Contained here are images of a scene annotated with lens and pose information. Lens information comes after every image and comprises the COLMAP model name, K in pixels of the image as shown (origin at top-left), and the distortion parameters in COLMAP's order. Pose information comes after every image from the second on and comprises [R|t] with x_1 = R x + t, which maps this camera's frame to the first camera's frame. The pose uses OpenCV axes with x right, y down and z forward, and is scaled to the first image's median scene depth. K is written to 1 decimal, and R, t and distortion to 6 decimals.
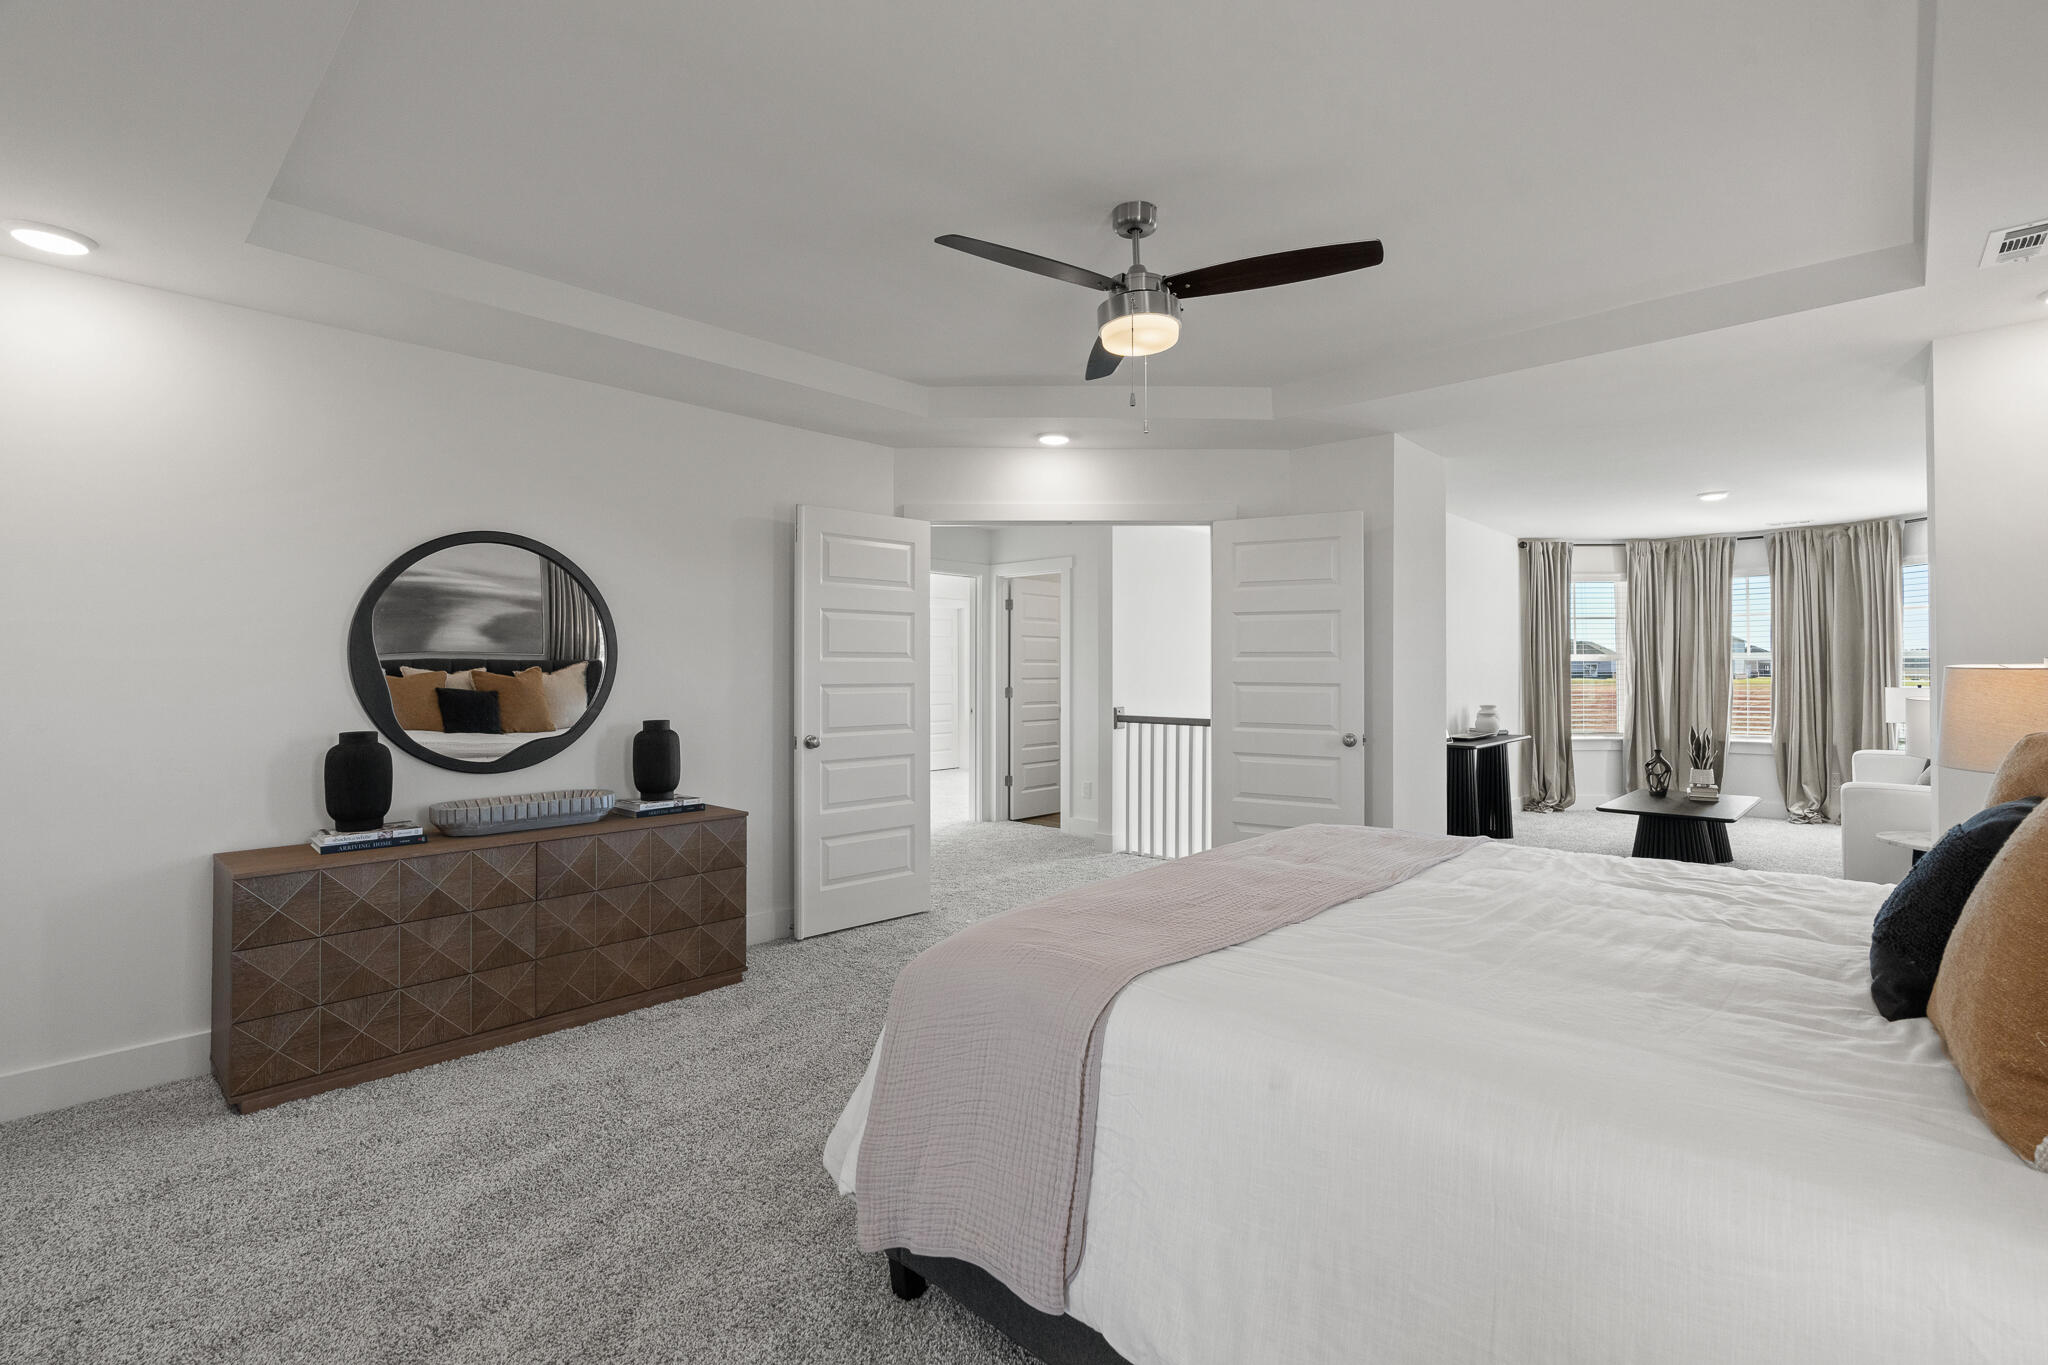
lens RADIAL K [[929.9, 0, 1016.2], [0, 929.9, 684.7], [0, 0, 1]] dist [-0.000725, -0.000108]
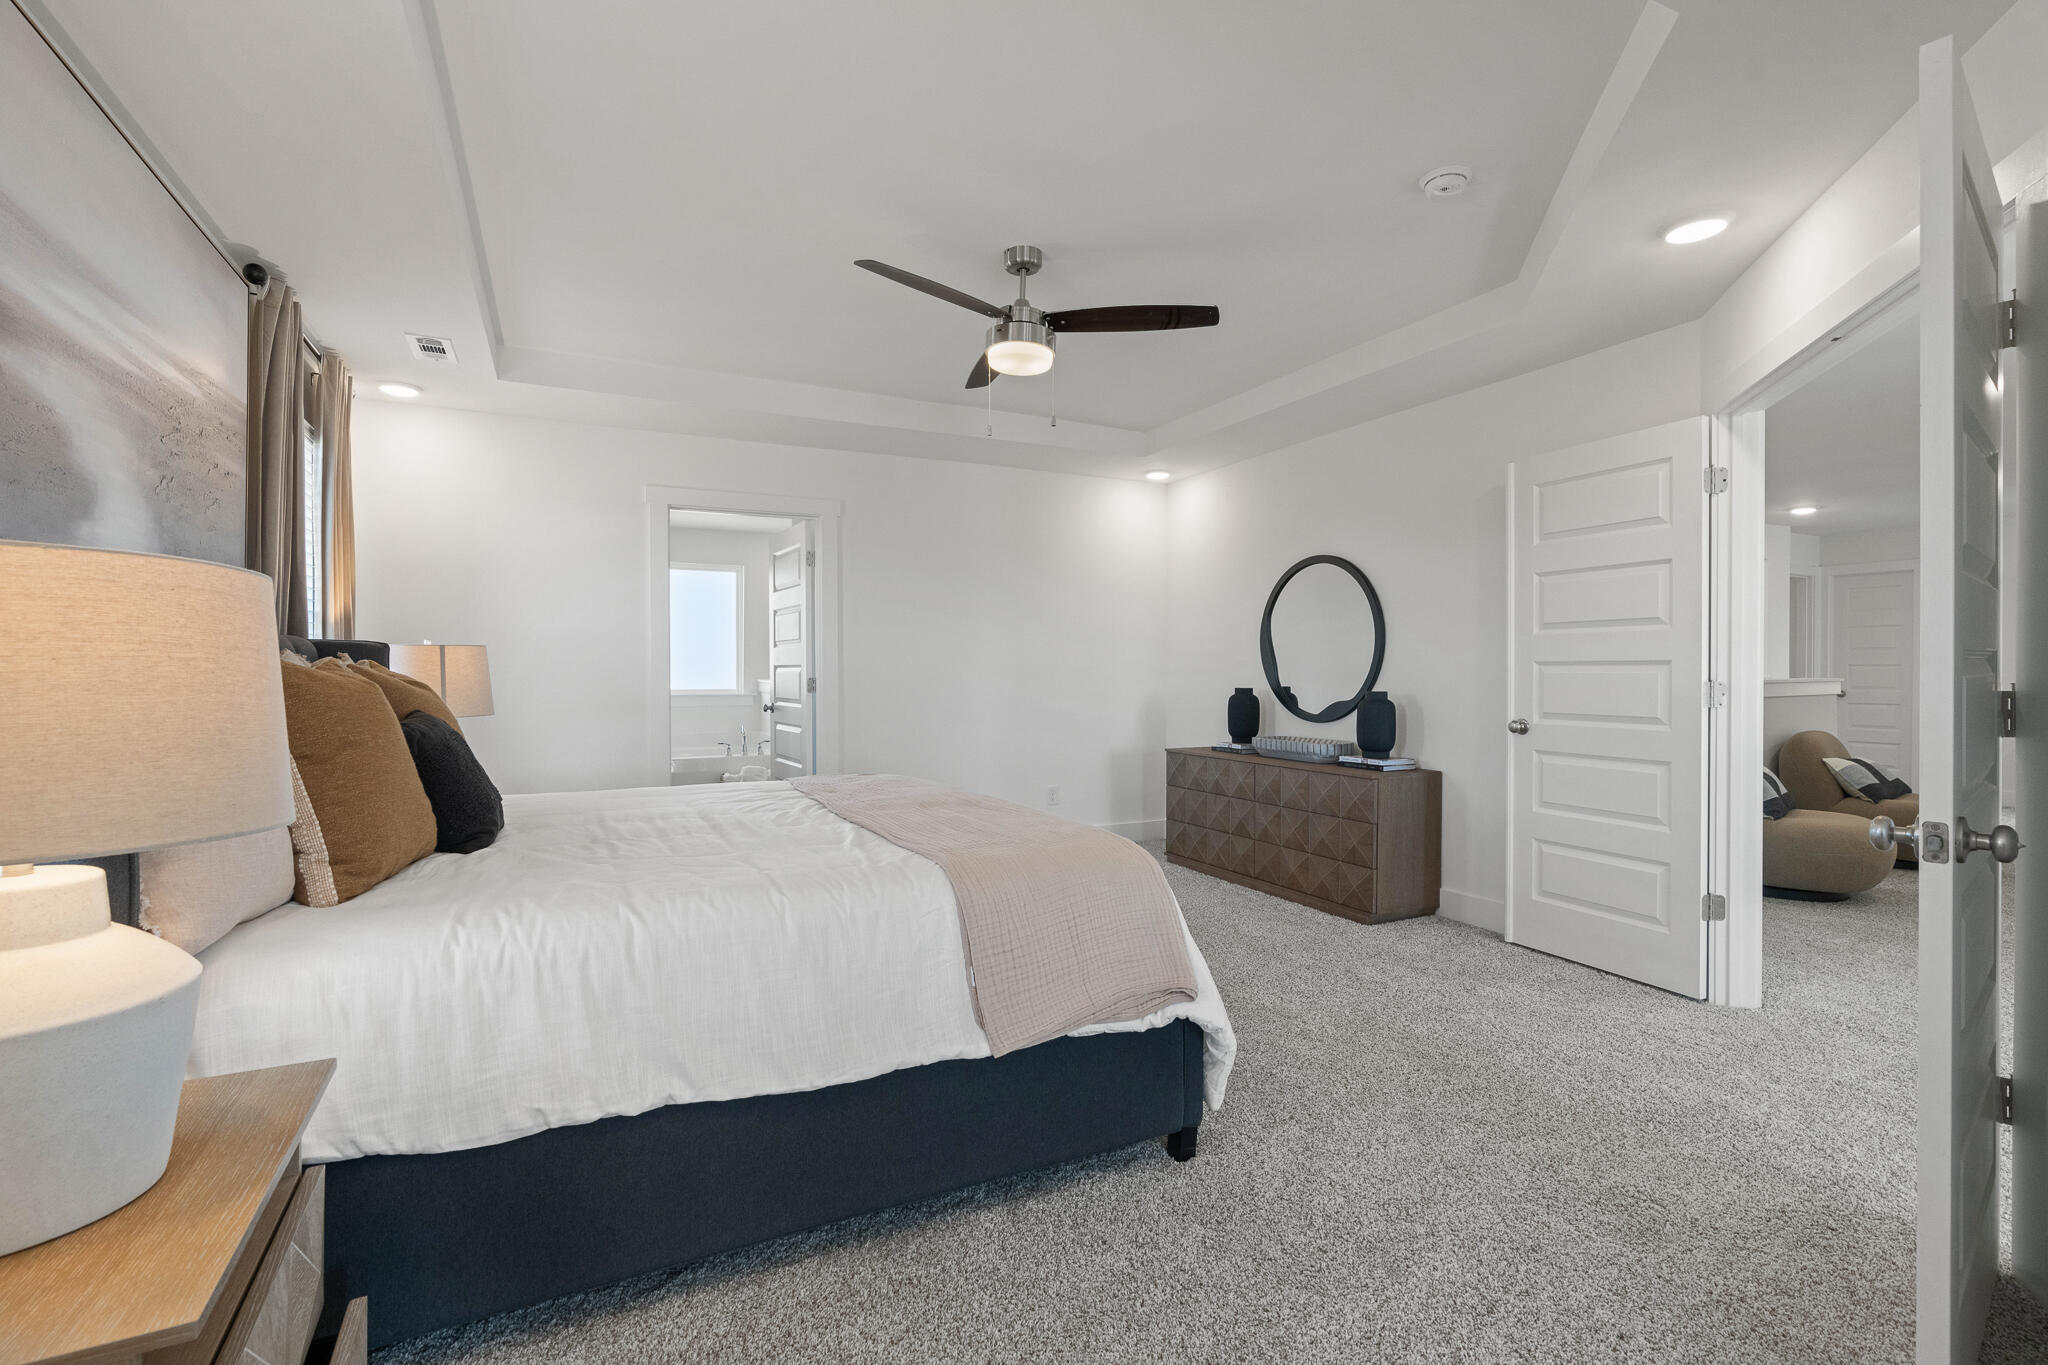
lens RADIAL K [[929.9, 0, 1016.2], [0, 929.9, 684.7], [0, 0, 1]] dist [-0.000725, -0.000108]
pose [[-0.352136, 0.031134, -0.935431, 0.981256], [0.006553, 0.999504, 0.030800, -0.011348], [0.935926, 0.004716, -0.352165, 1.083232]]
